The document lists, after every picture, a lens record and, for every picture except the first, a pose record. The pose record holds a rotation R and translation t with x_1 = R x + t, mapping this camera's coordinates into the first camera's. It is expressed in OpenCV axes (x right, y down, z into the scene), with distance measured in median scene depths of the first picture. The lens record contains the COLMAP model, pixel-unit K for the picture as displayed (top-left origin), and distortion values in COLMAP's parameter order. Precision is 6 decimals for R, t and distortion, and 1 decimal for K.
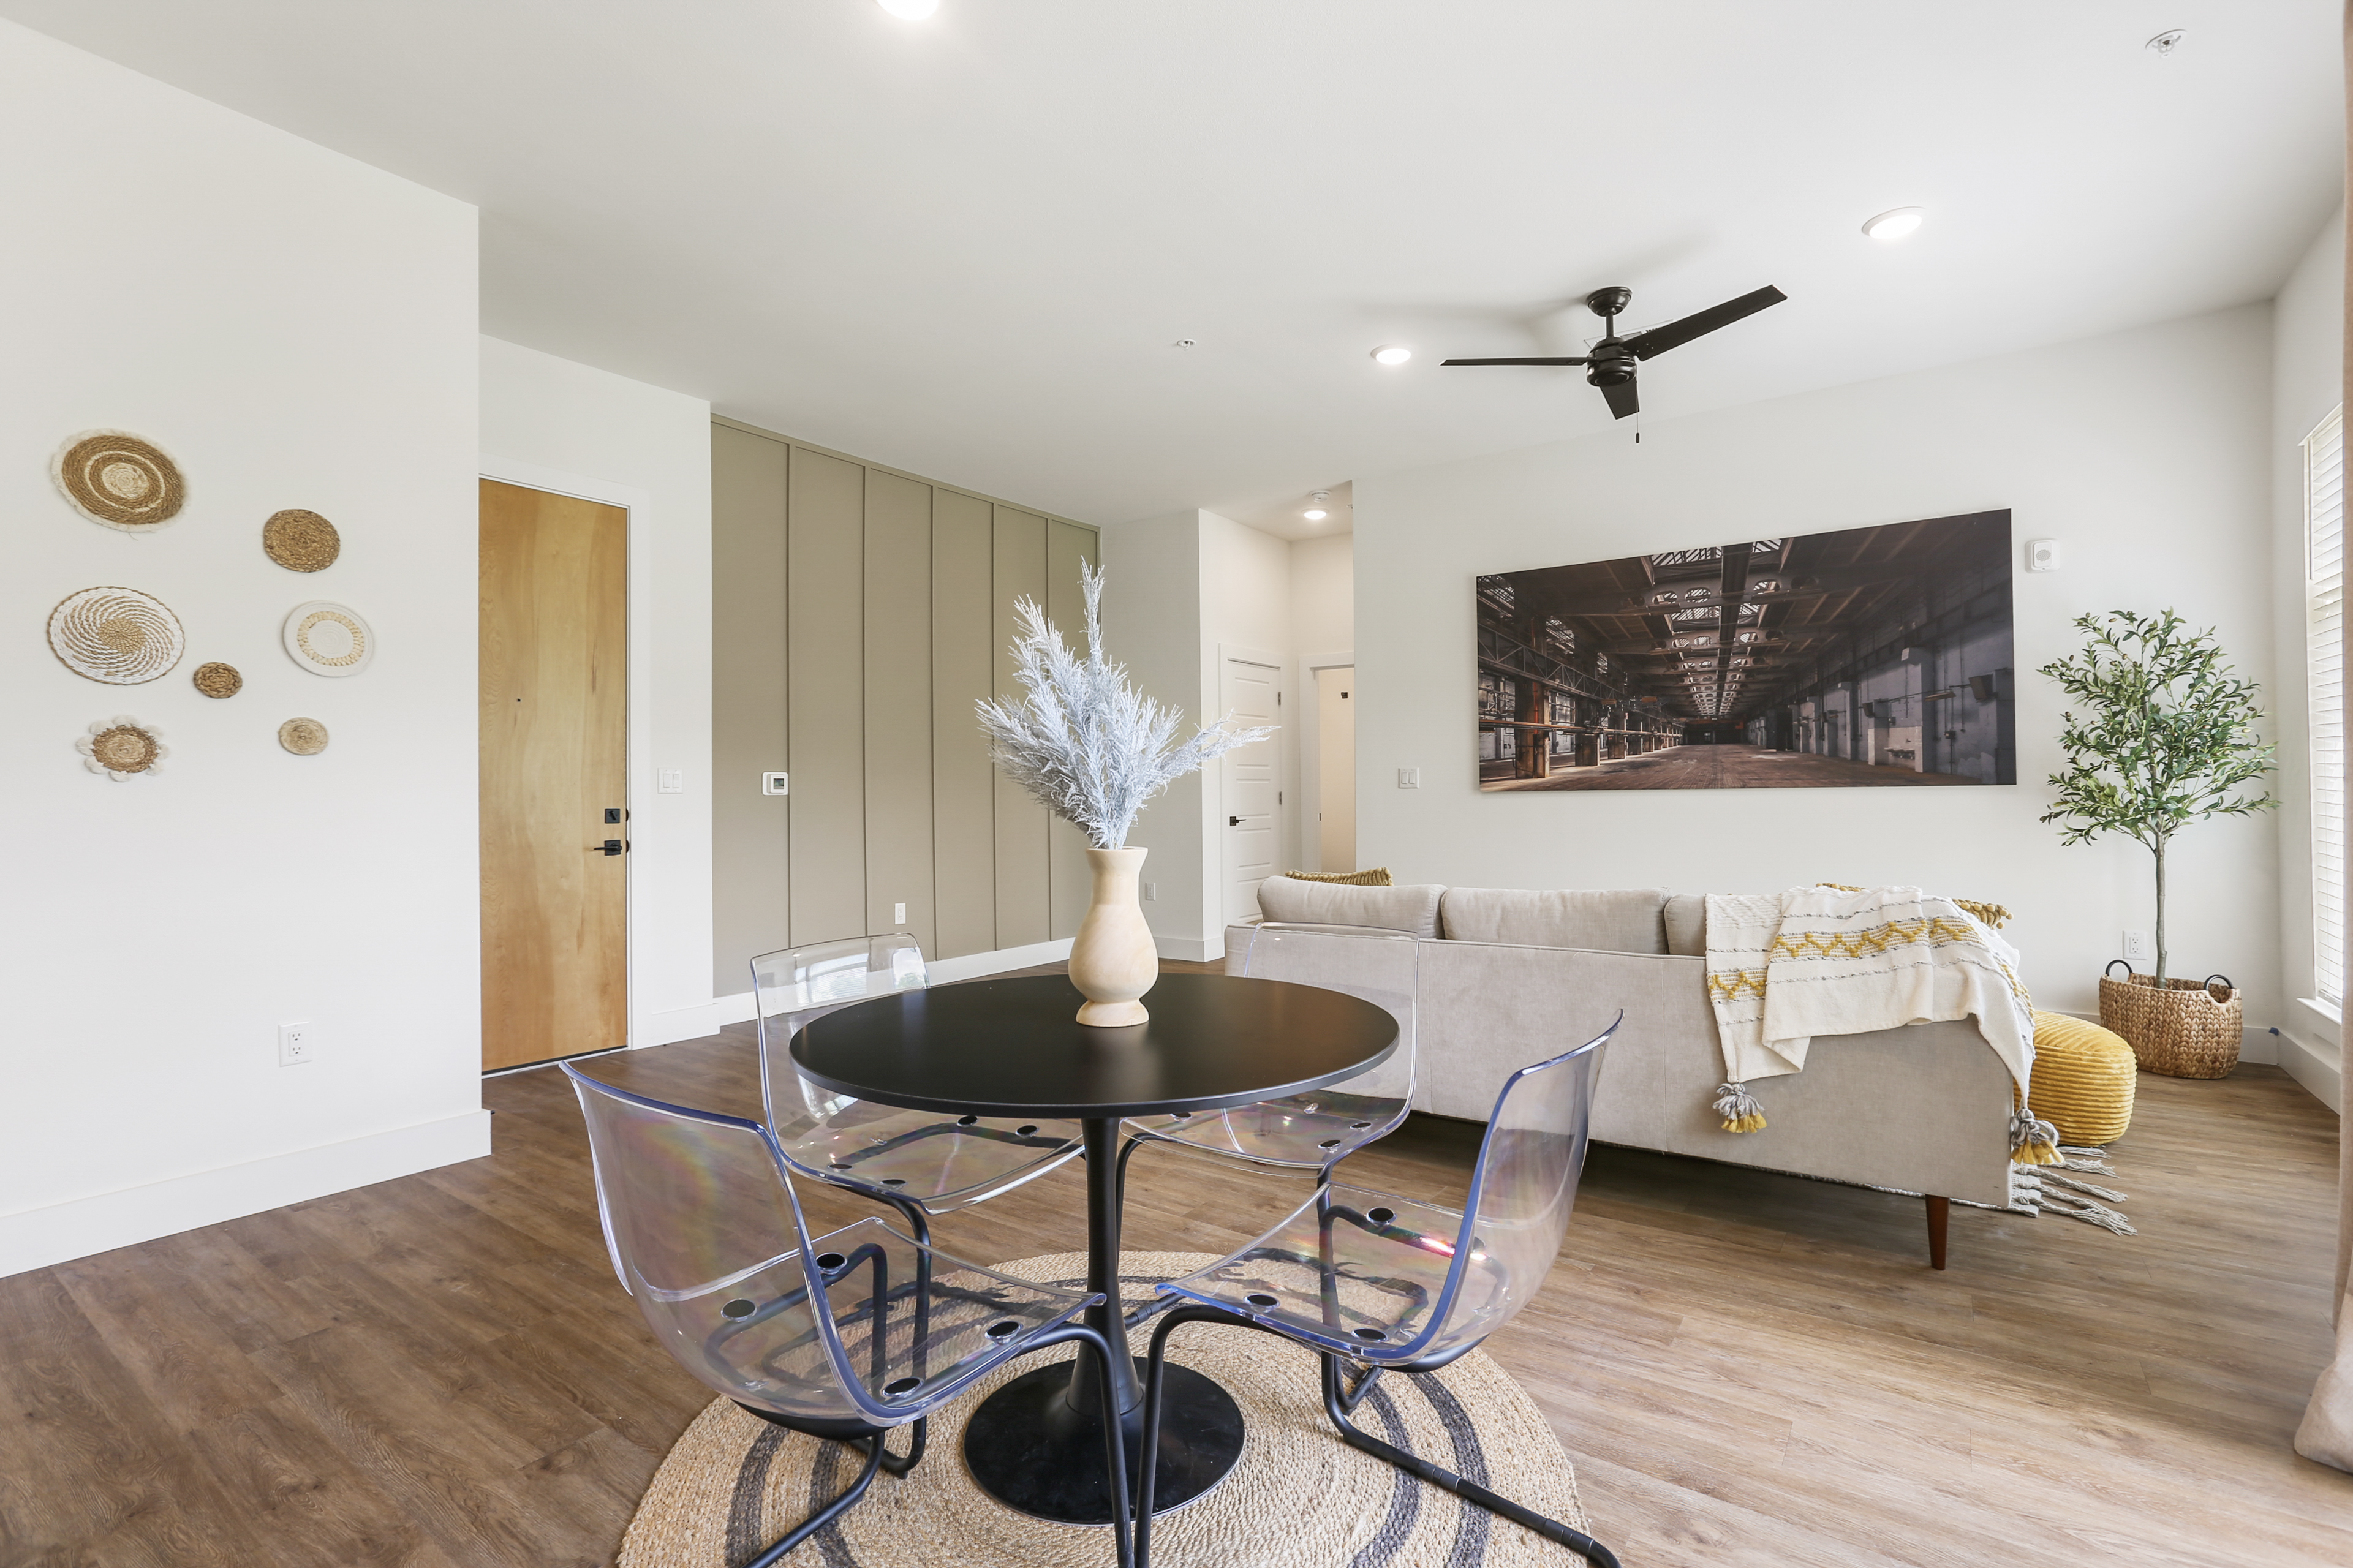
lens RADIAL K [[1078.5, 0, 1177.3], [0, 1078.5, 787.6], [0, 0, 1]] dist [-0.039618, 0.023317]
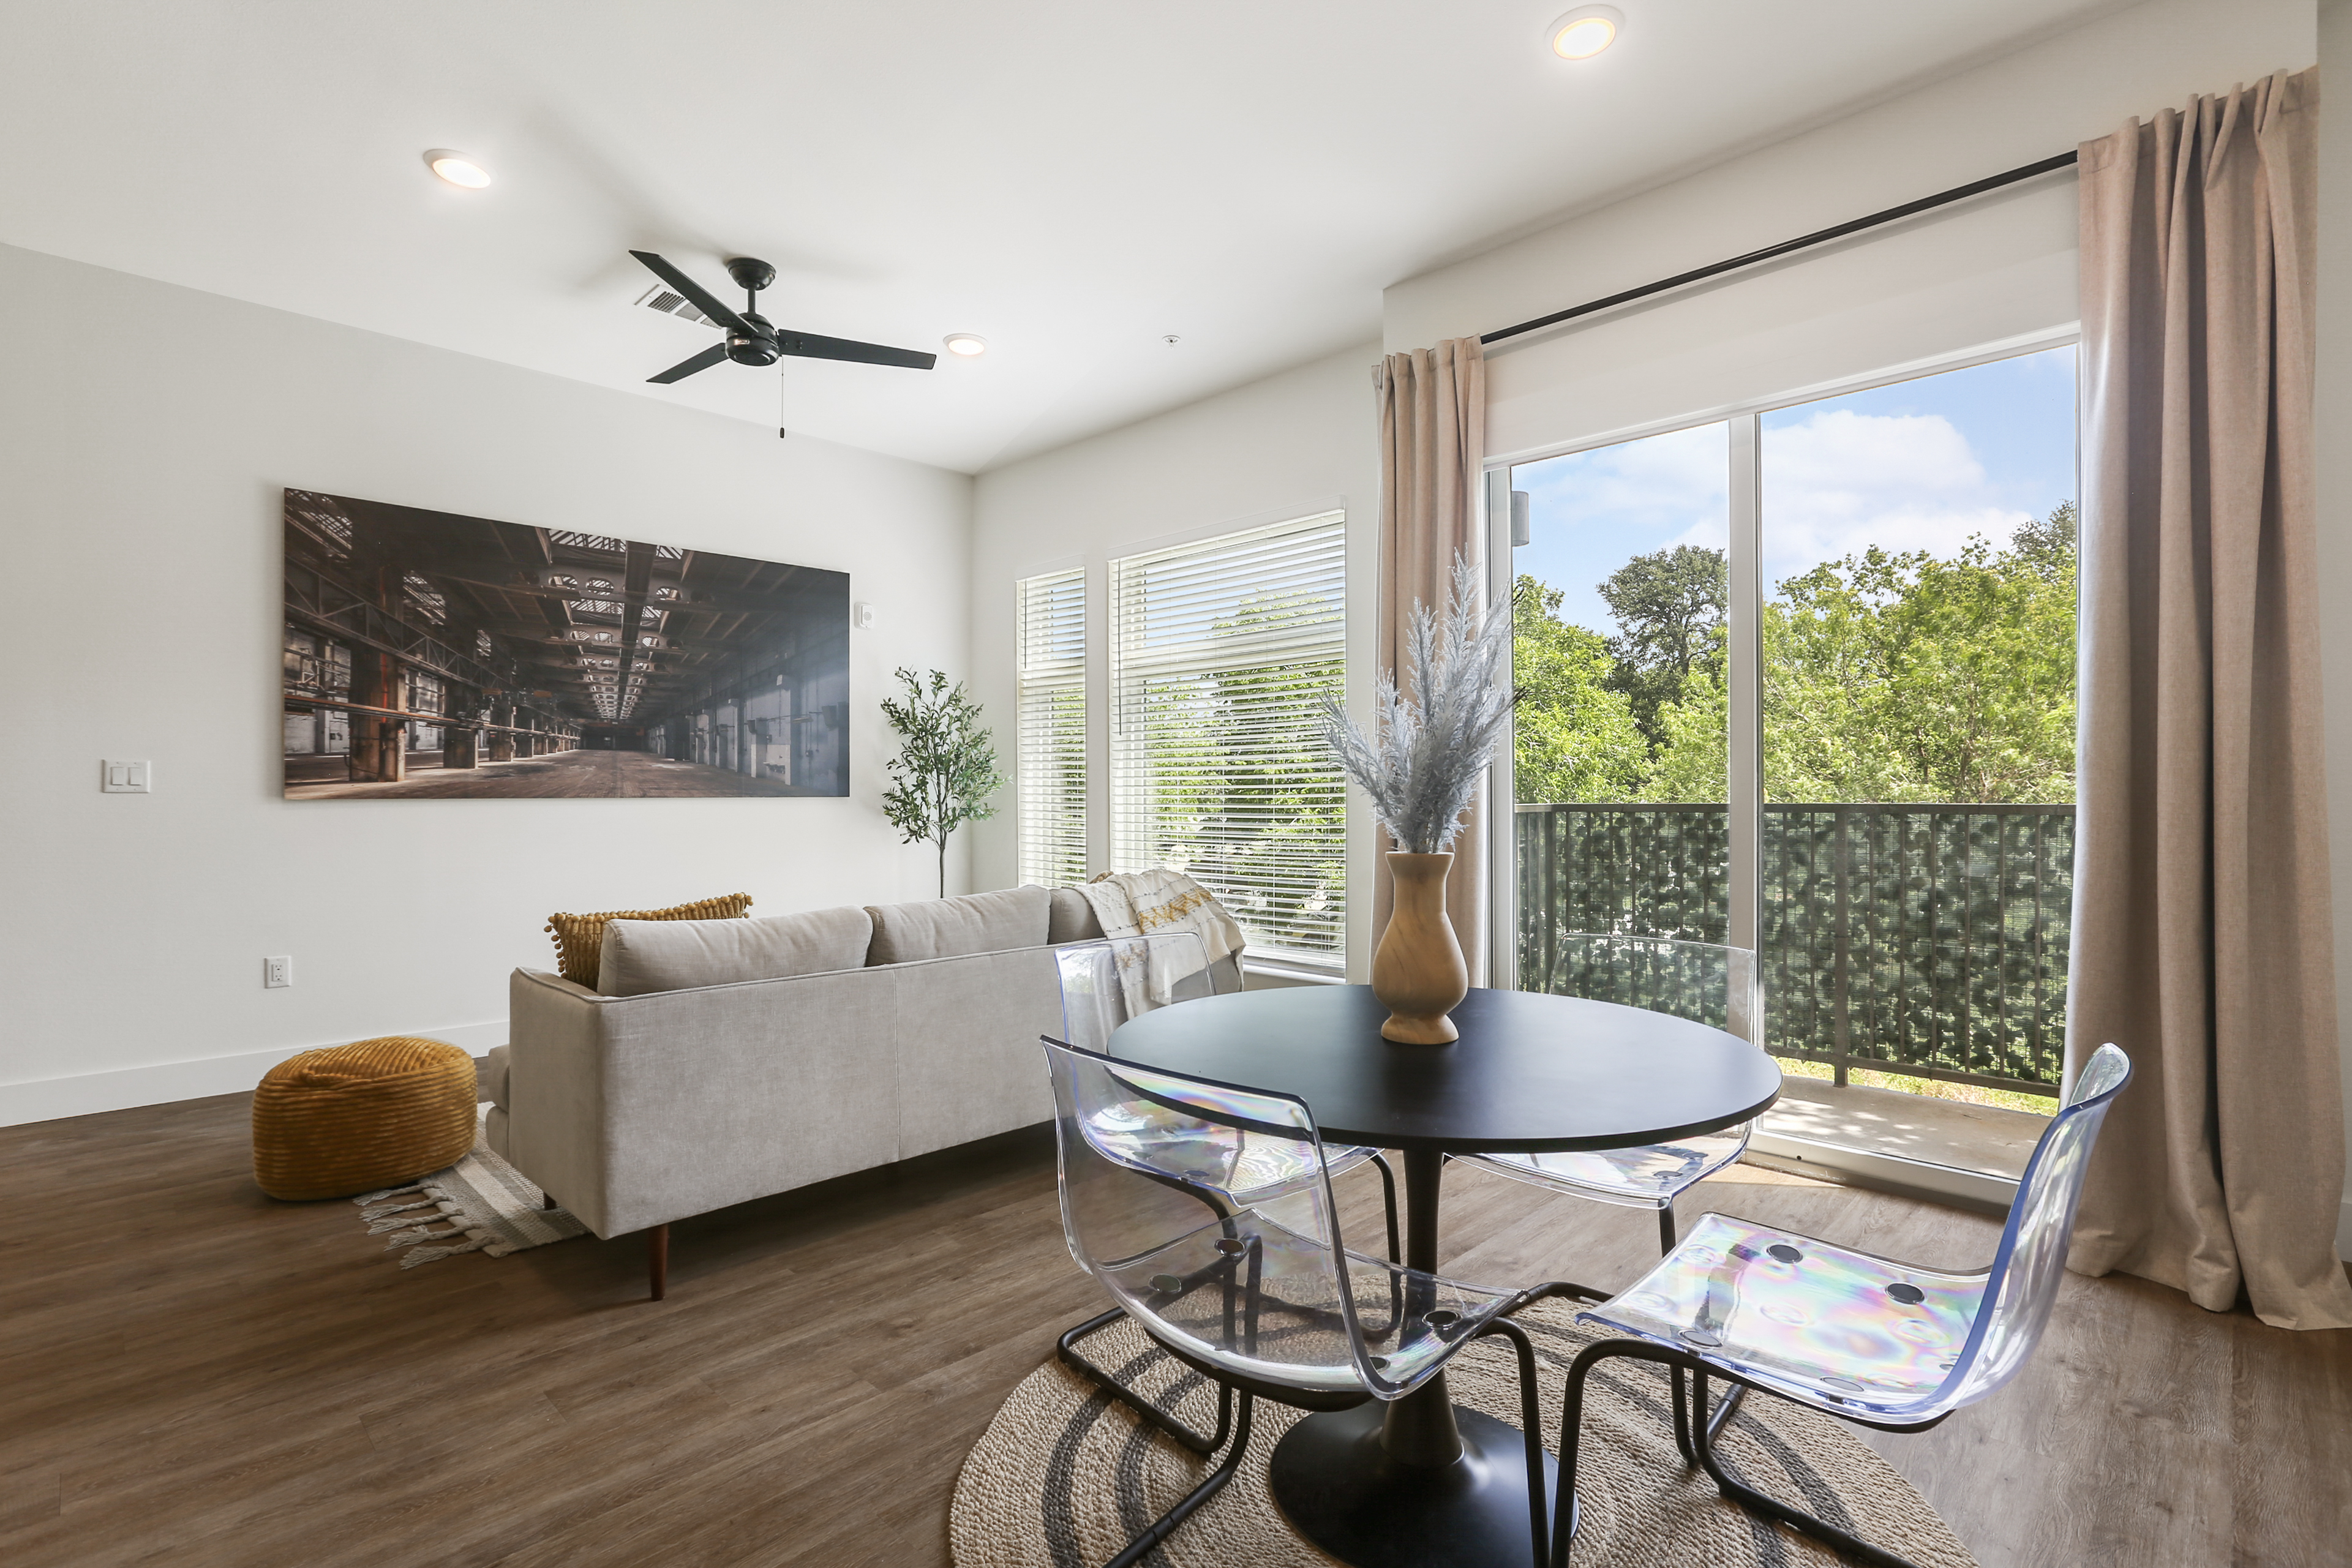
lens RADIAL K [[1099.1, 0, 1179.7], [0, 1099.1, 793.8], [0, 0, 1]] dist [-0.040367, 0.023343]
pose [[0.147469, 0.012253, 0.988991, -0.387833], [-0.005373, 0.999918, -0.011587, 0.006308], [-0.989052, -0.003605, 0.147523, 0.398496]]
